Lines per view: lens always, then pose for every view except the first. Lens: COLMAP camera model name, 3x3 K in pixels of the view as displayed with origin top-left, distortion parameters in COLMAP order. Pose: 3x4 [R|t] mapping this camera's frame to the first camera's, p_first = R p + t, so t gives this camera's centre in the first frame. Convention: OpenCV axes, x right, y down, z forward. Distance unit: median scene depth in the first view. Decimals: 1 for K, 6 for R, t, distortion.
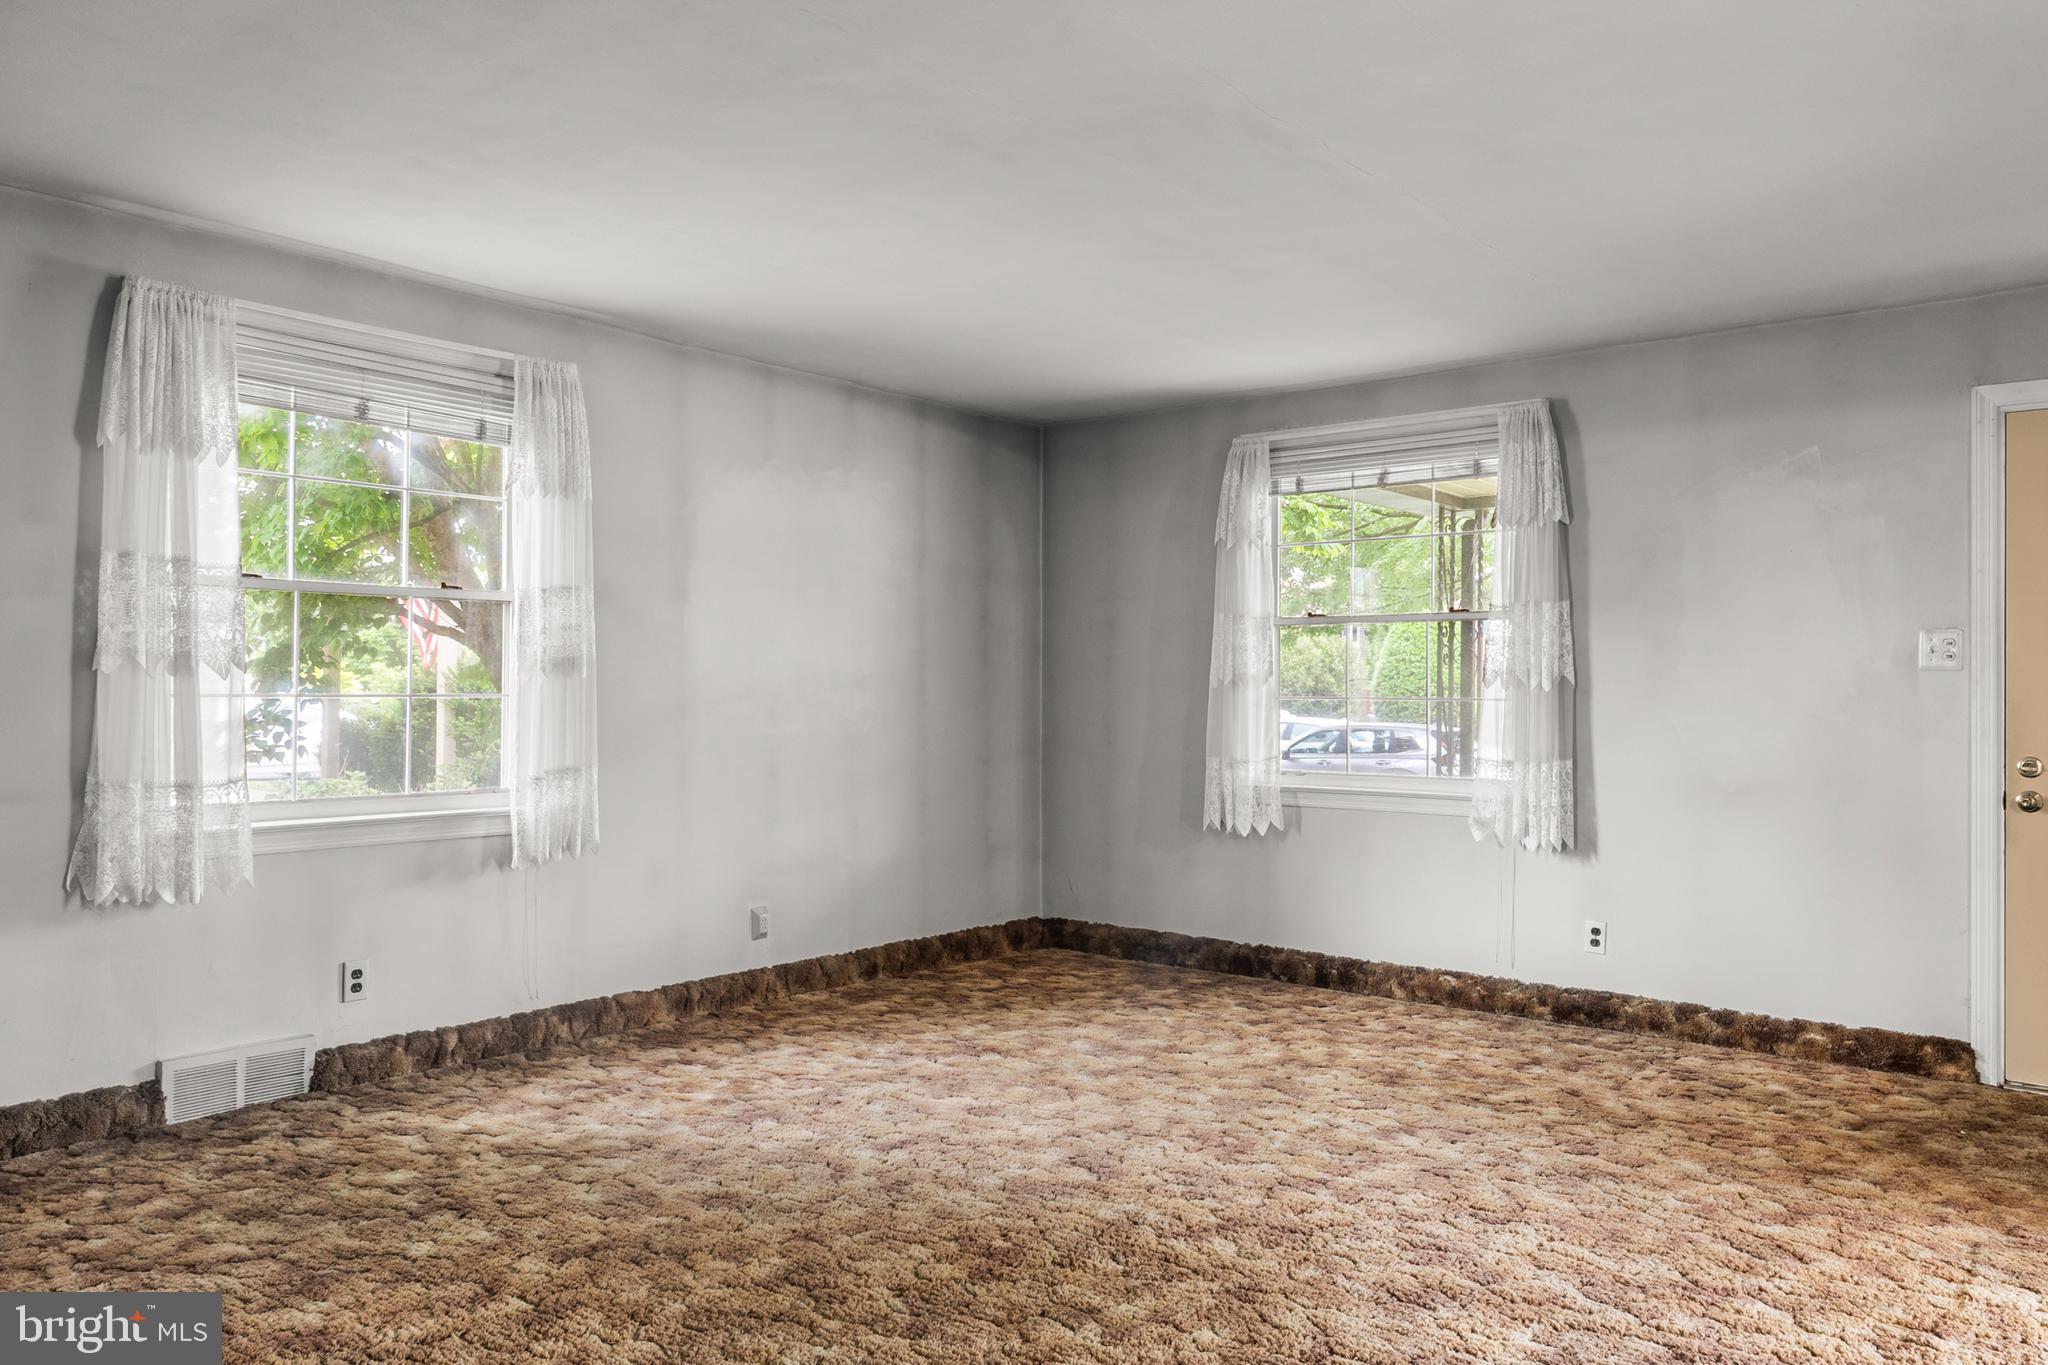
lens RADIAL K [[1445.5, 0, 1026.5], [0, 1445.5, 668.0], [0, 0, 1]] dist [-0.002180, 0.000512]
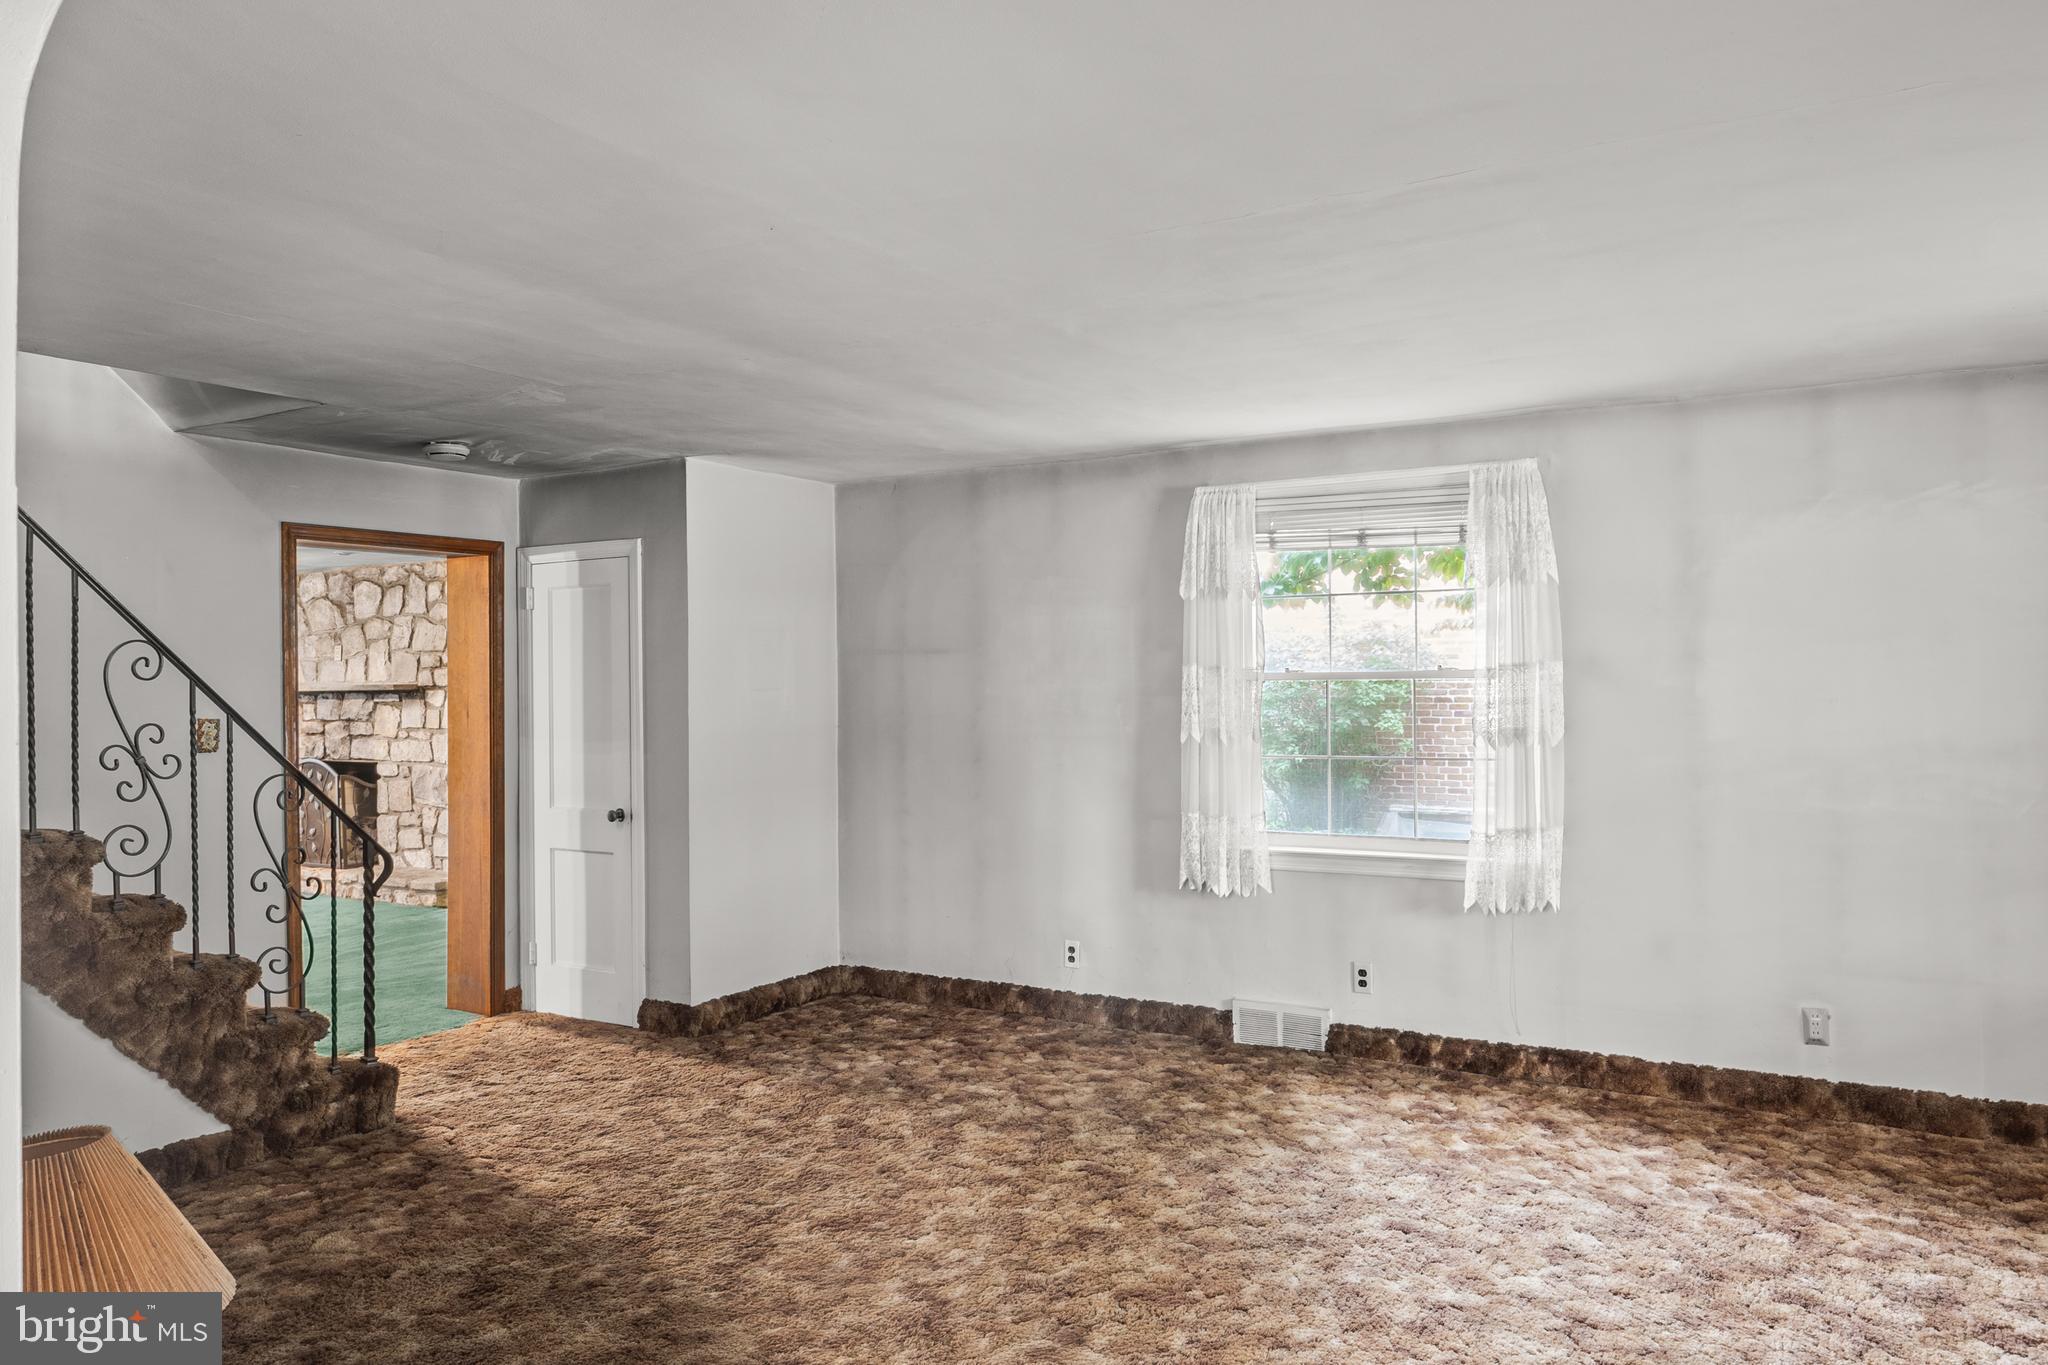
lens RADIAL K [[1445.5, 0, 1026.5], [0, 1445.5, 668.0], [0, 0, 1]] dist [-0.002180, 0.000512]
pose [[0.148160, -0.013258, -0.988875, 0.799885], [0.029165, 0.999534, -0.009032, -0.061188], [0.988533, -0.027502, 0.148478, 0.527219]]
